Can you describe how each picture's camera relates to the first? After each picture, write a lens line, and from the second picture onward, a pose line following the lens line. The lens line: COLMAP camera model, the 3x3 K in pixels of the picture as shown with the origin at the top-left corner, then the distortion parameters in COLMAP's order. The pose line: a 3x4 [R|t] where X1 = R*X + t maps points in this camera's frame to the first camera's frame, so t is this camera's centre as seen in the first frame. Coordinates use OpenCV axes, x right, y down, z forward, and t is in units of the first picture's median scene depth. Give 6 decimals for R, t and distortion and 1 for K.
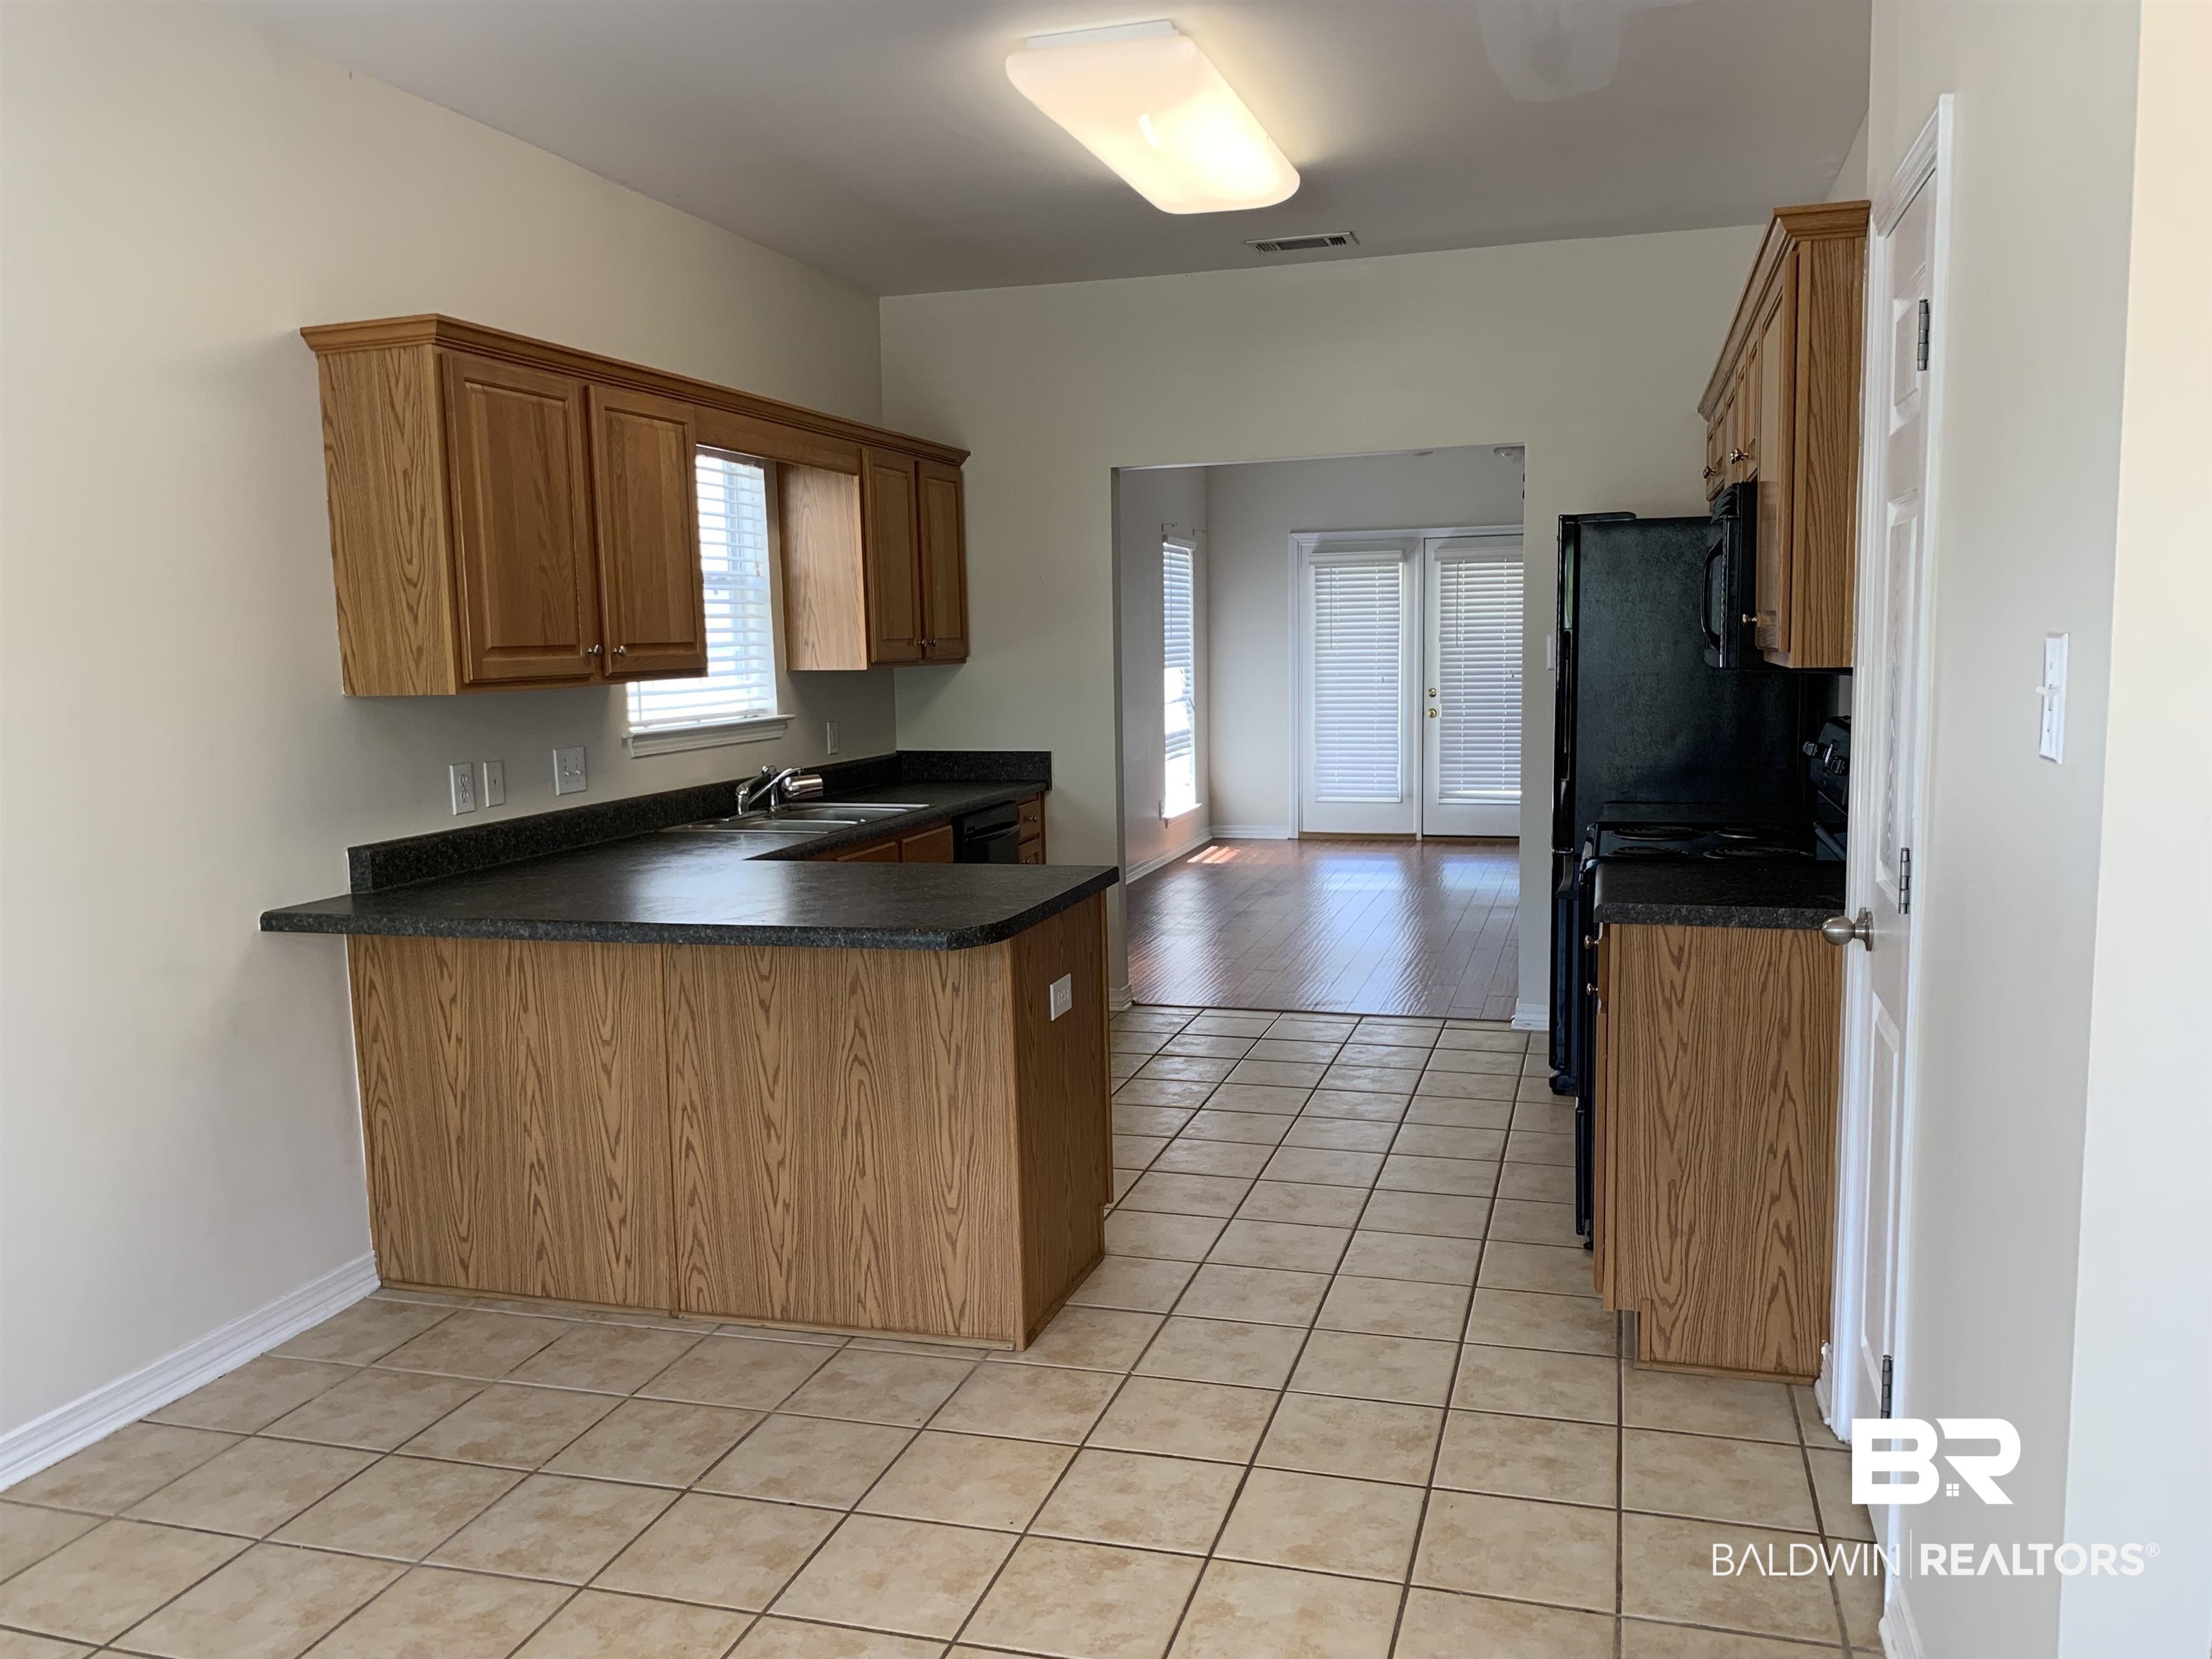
lens RADIAL K [[1708.2, 0, 1105.0], [0, 1708.2, 839.4], [0, 0, 1]] dist [0.011344, 0.000627]
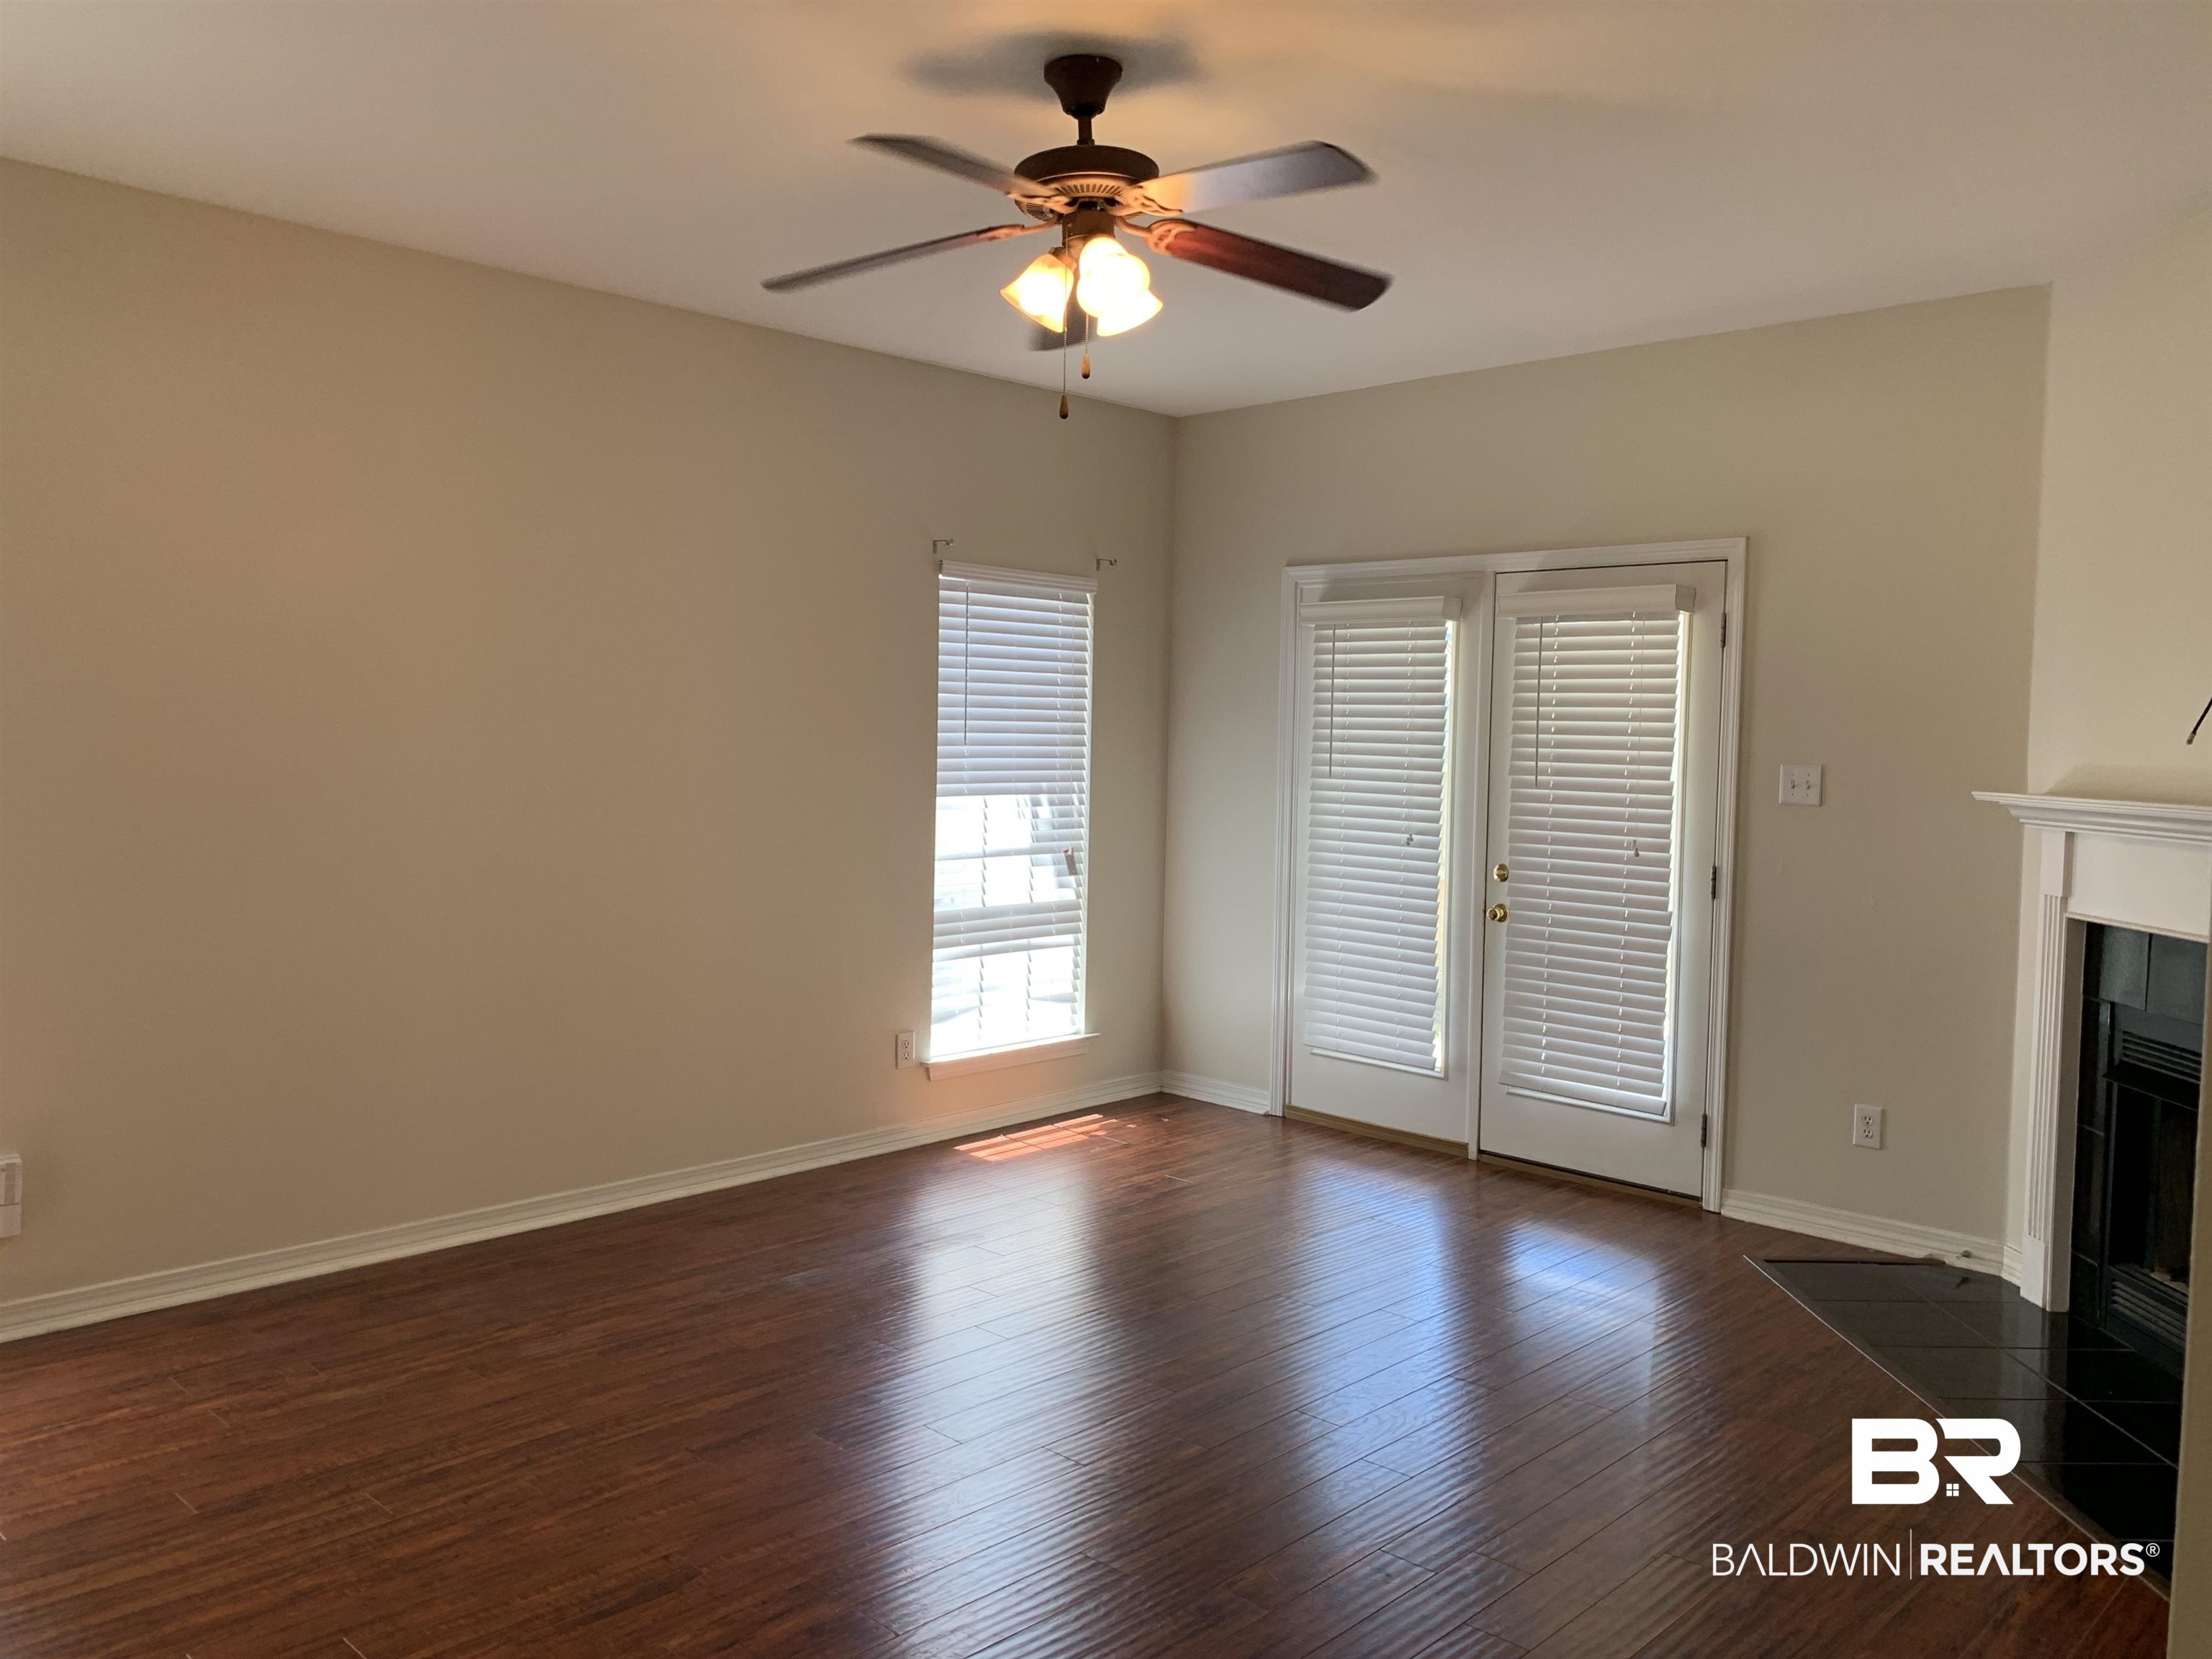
lens RADIAL K [[1708.2, 0, 1107.9], [0, 1708.2, 816.4], [0, 0, 1]] dist [0.011344, 0.000627]
pose [[0.887715, 0.063599, -0.455979, 0.317729], [-0.092808, 0.994801, -0.041929, -0.070251], [0.450942, 0.079540, 0.889002, 0.490491]]
